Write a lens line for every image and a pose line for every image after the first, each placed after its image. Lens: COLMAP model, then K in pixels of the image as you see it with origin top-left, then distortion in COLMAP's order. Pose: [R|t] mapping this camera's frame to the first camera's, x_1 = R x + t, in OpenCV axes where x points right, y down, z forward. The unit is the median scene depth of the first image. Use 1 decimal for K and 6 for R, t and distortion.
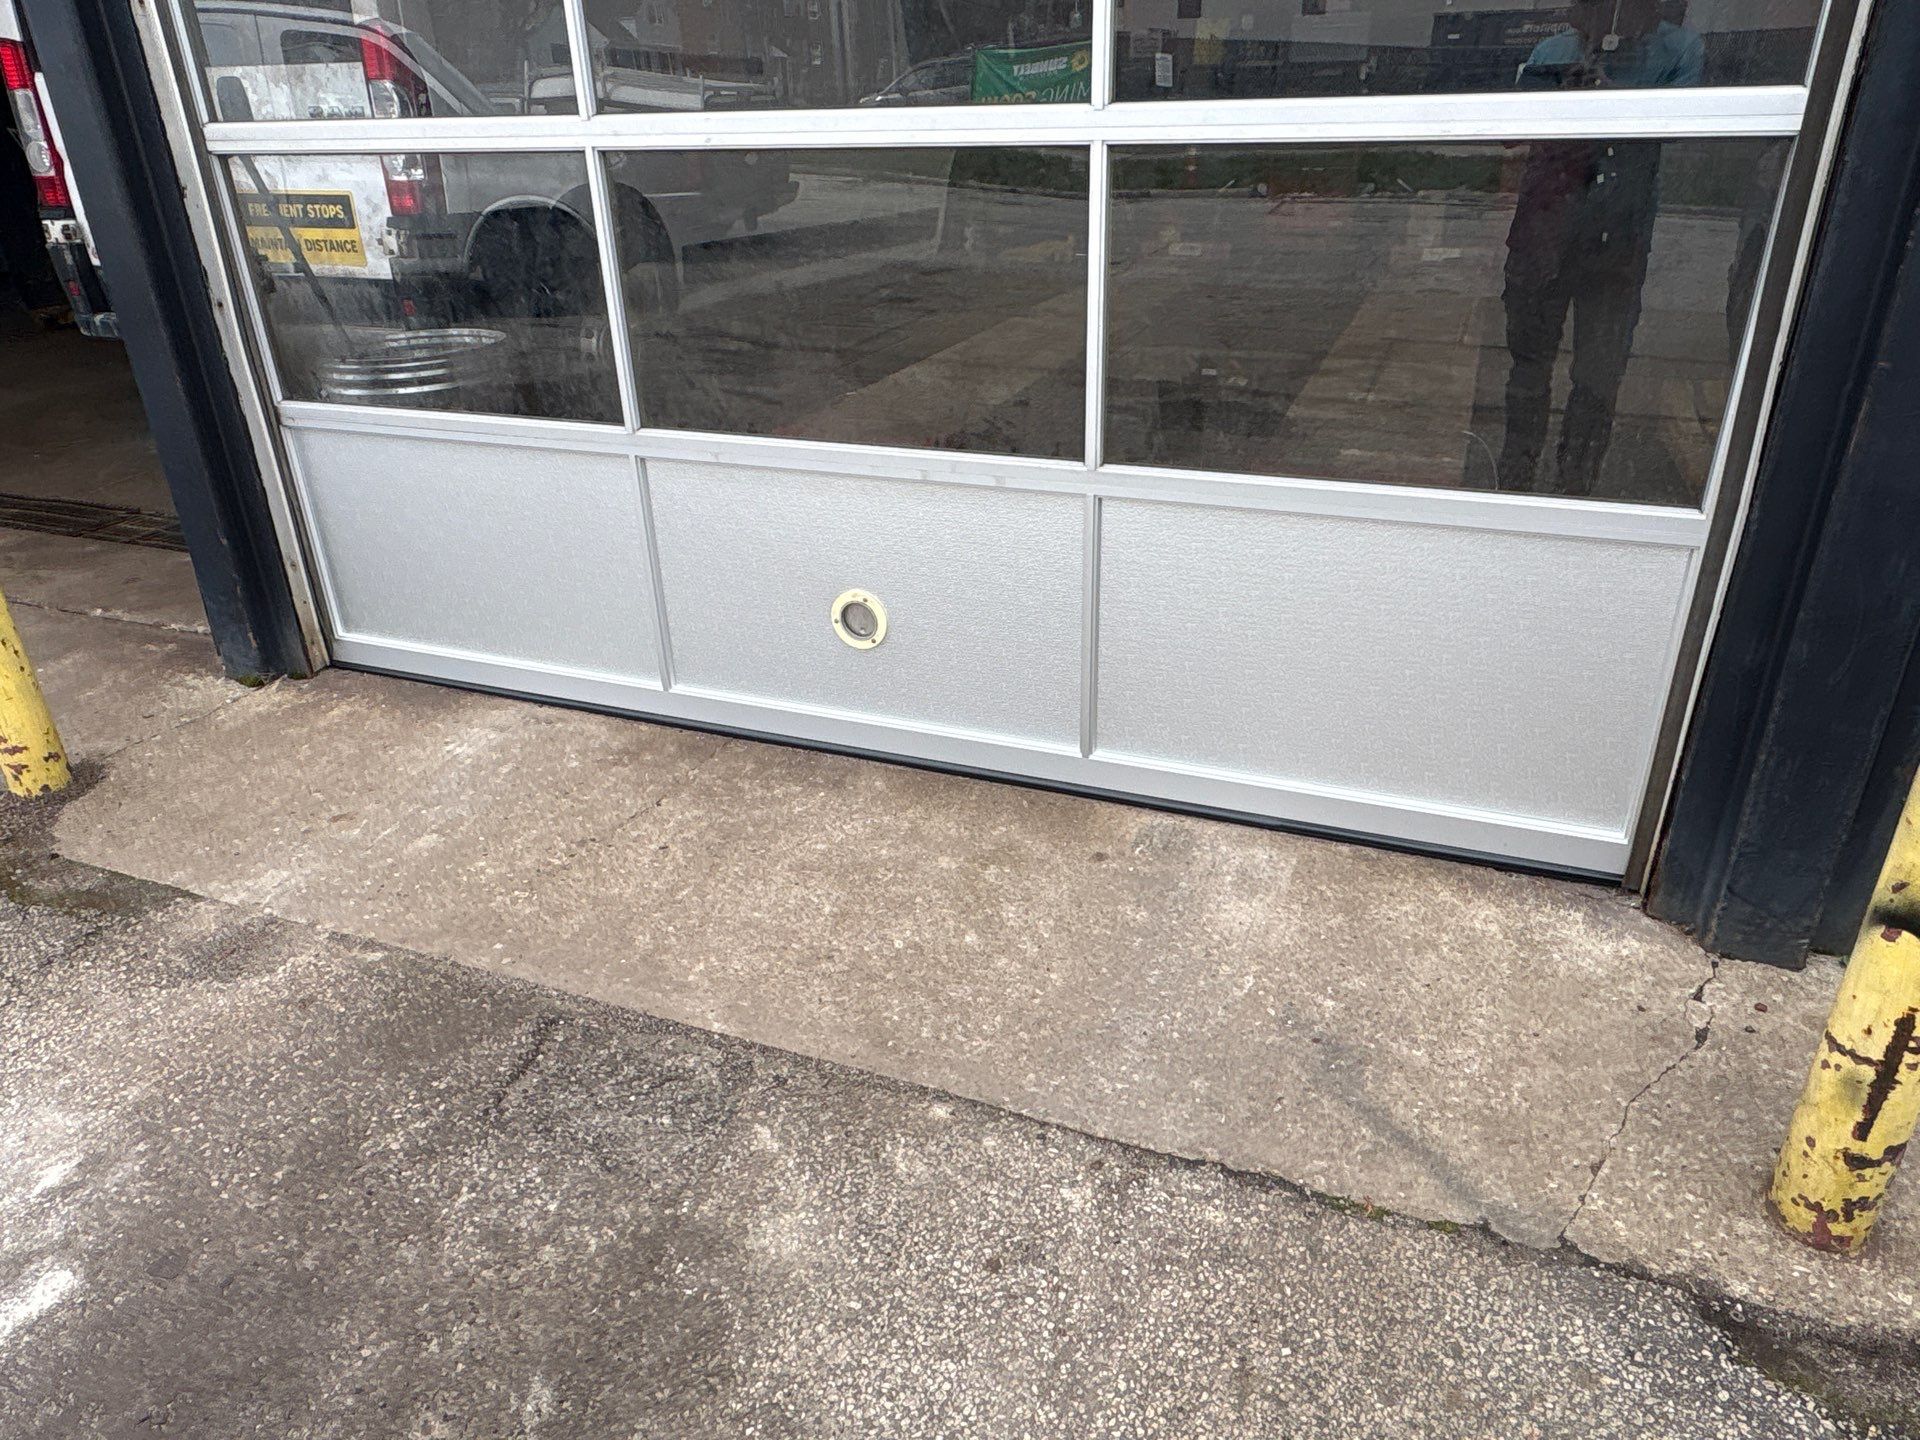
lens RADIAL K [[1189.1, 0, 969.2], [0, 1189.1, 720.7], [0, 0, 1]] dist [-0.001715, 0.006090]
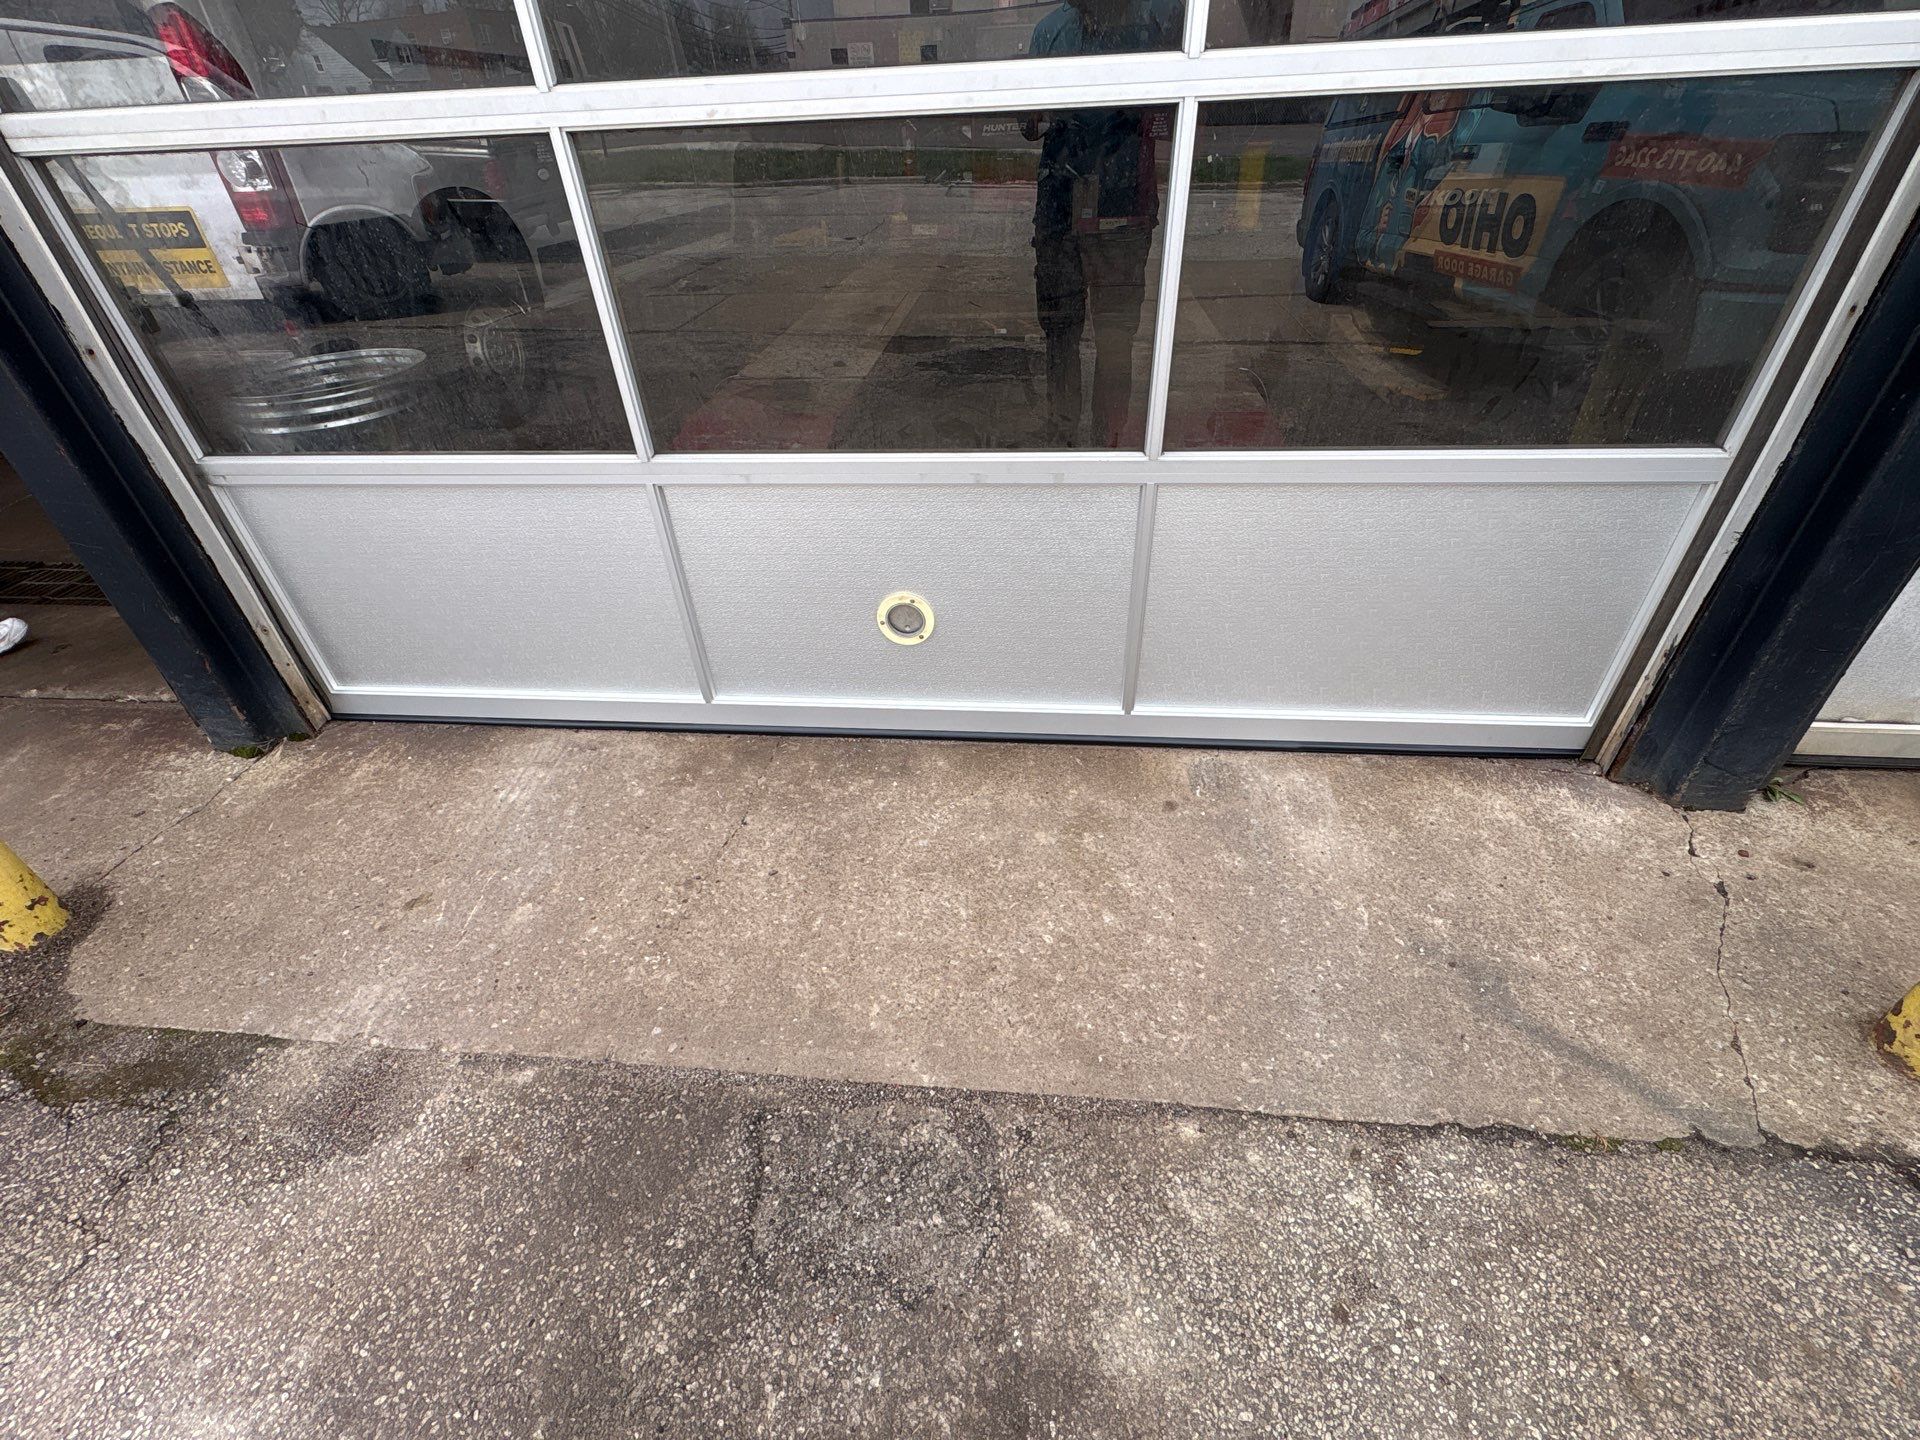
lens RADIAL K [[804.4, 0, 959.5], [0, 804.4, 713.5], [0, 0, 1]] dist [0.002557, -0.000198]
pose [[0.964900, -0.171541, 0.198851, -0.240830], [0.137270, 0.974958, 0.174969, -0.144582], [-0.223886, -0.141532, 0.964284, 0.341582]]
